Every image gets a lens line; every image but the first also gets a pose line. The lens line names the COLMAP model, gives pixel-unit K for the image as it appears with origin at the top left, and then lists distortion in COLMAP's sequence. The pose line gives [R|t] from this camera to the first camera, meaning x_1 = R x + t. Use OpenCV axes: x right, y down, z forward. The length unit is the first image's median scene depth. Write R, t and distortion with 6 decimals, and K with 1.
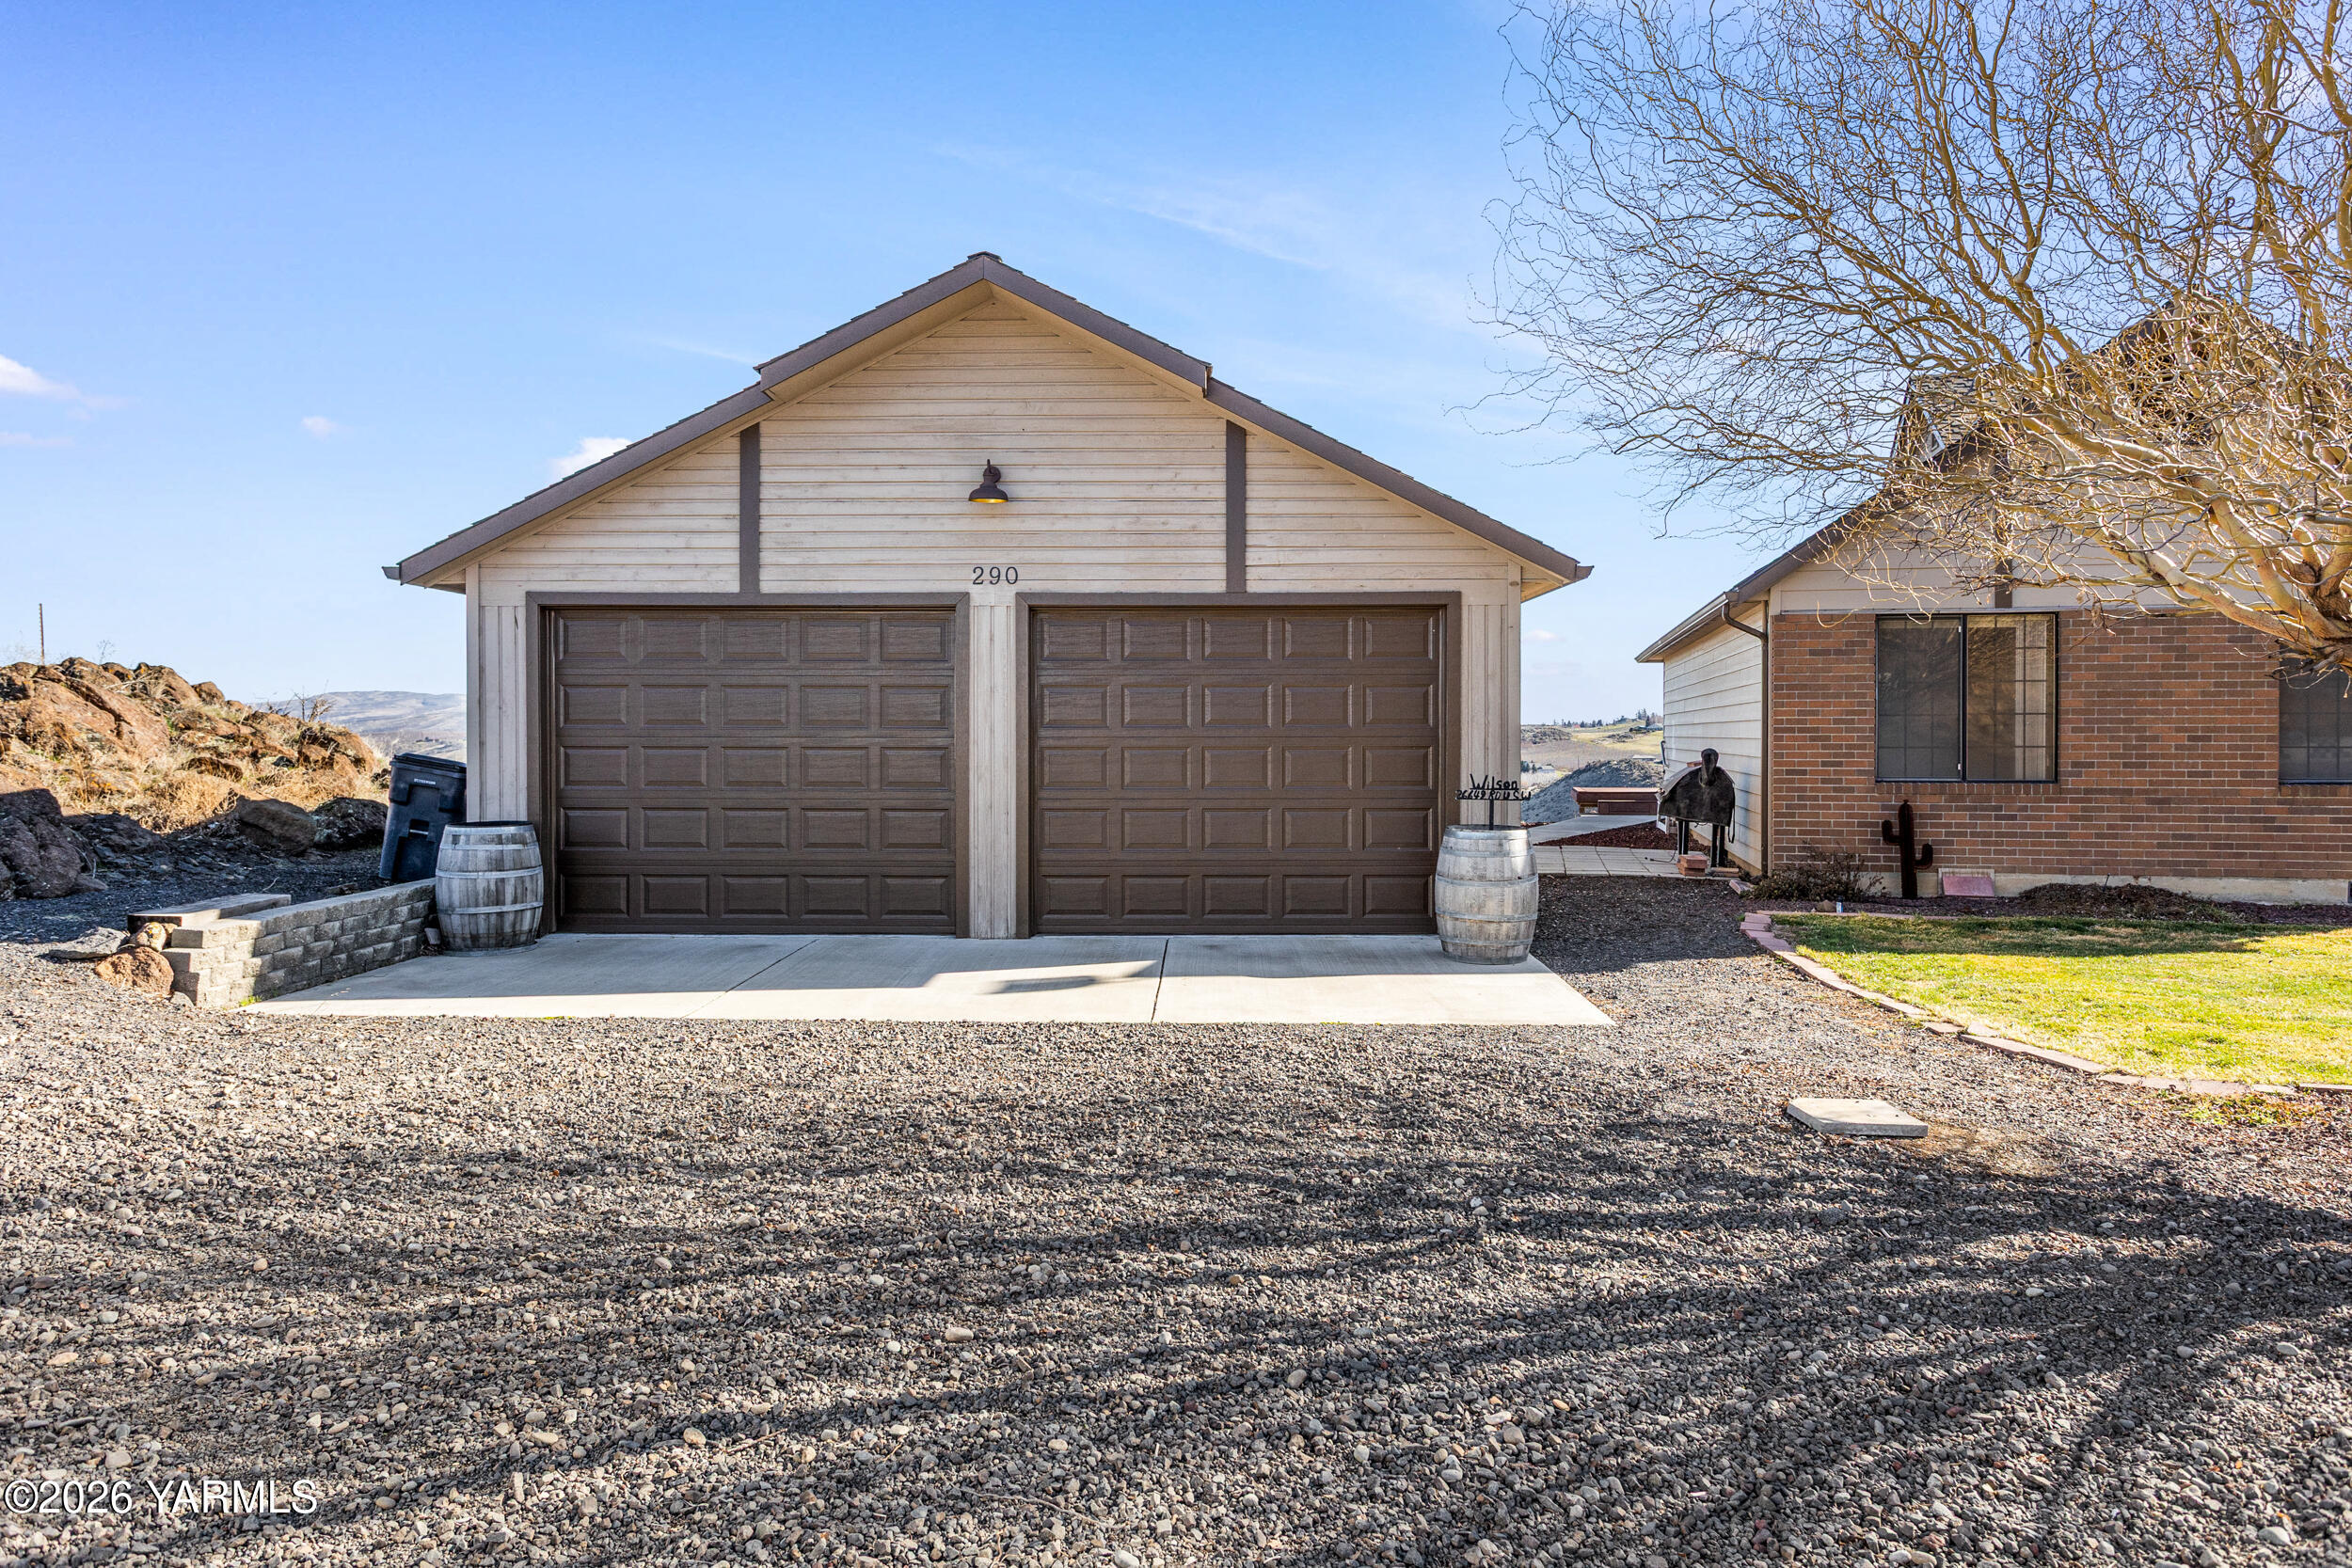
lens RADIAL K [[1589.2, 0, 1175.0], [0, 1589.2, 789.3], [0, 0, 1]] dist [-0.010993, 0.000310]
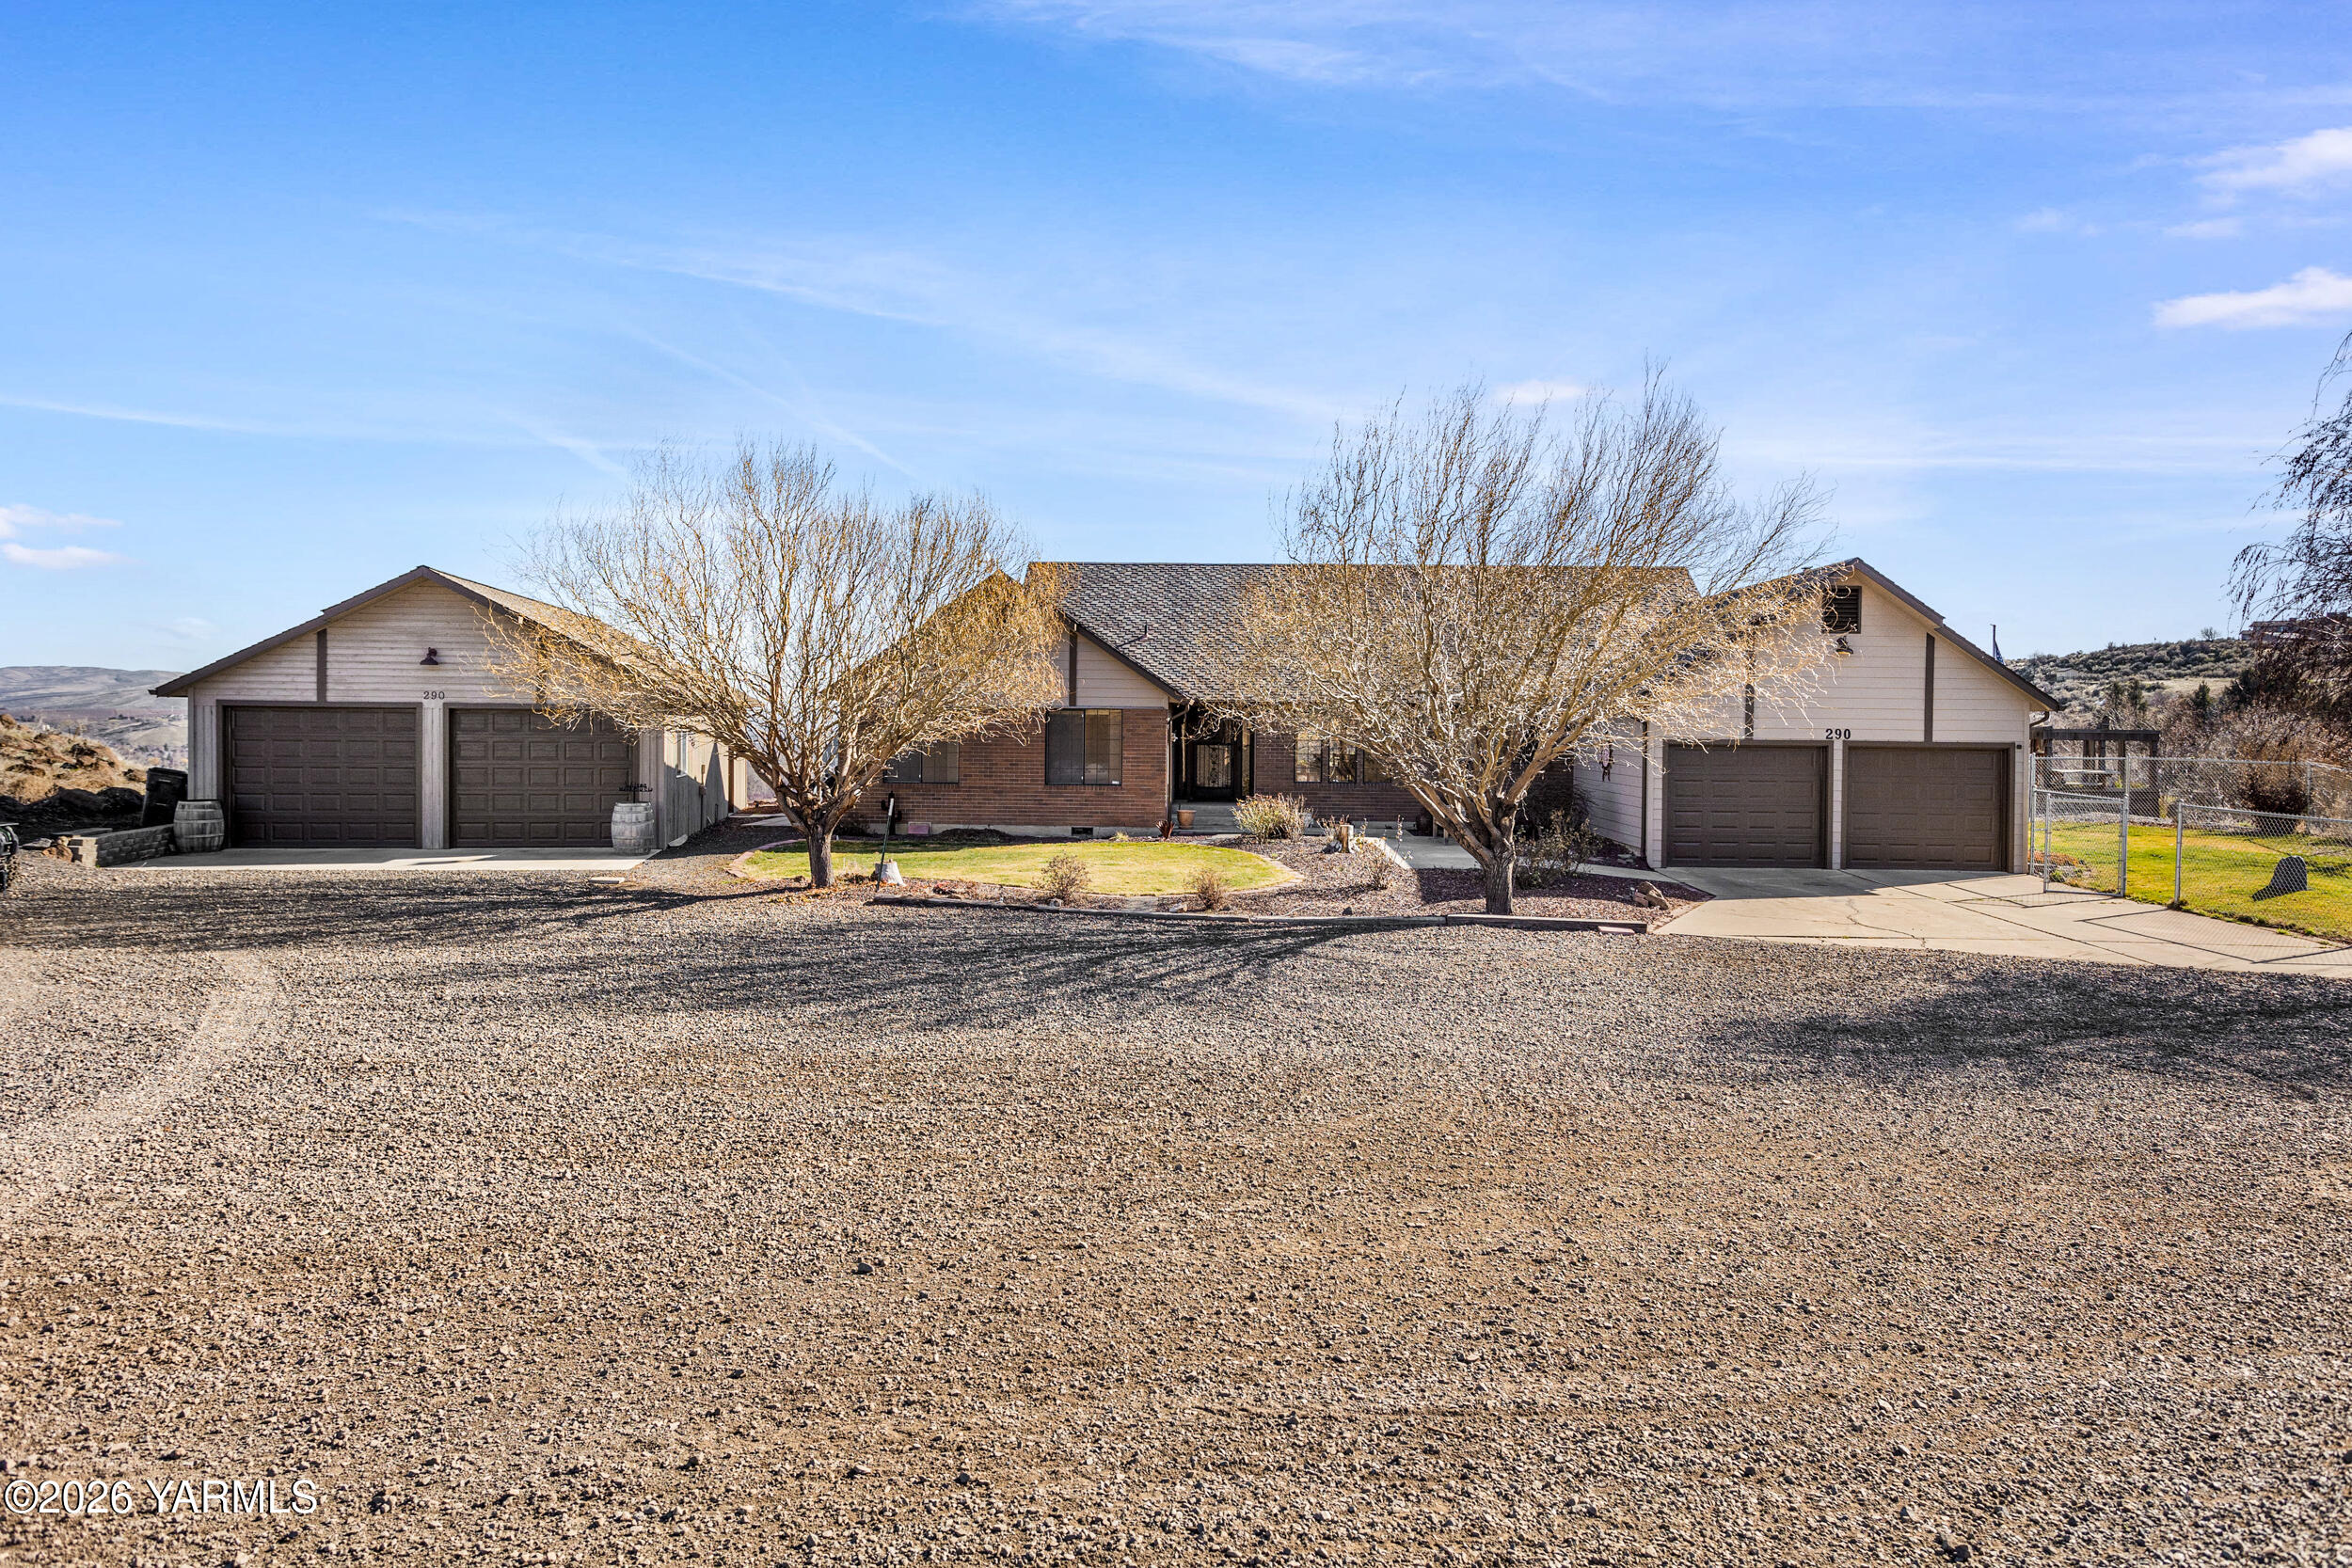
lens RADIAL K [[1512.9, 0, 1173.2], [0, 1512.9, 782.9], [0, 0, 1]] dist [0.005848, 0.001462]
pose [[0.986202, 0.003868, 0.165500, 0.596330], [-0.005004, 0.999967, 0.006444, -0.024741], [-0.165470, -0.007183, 0.986189, -1.401248]]
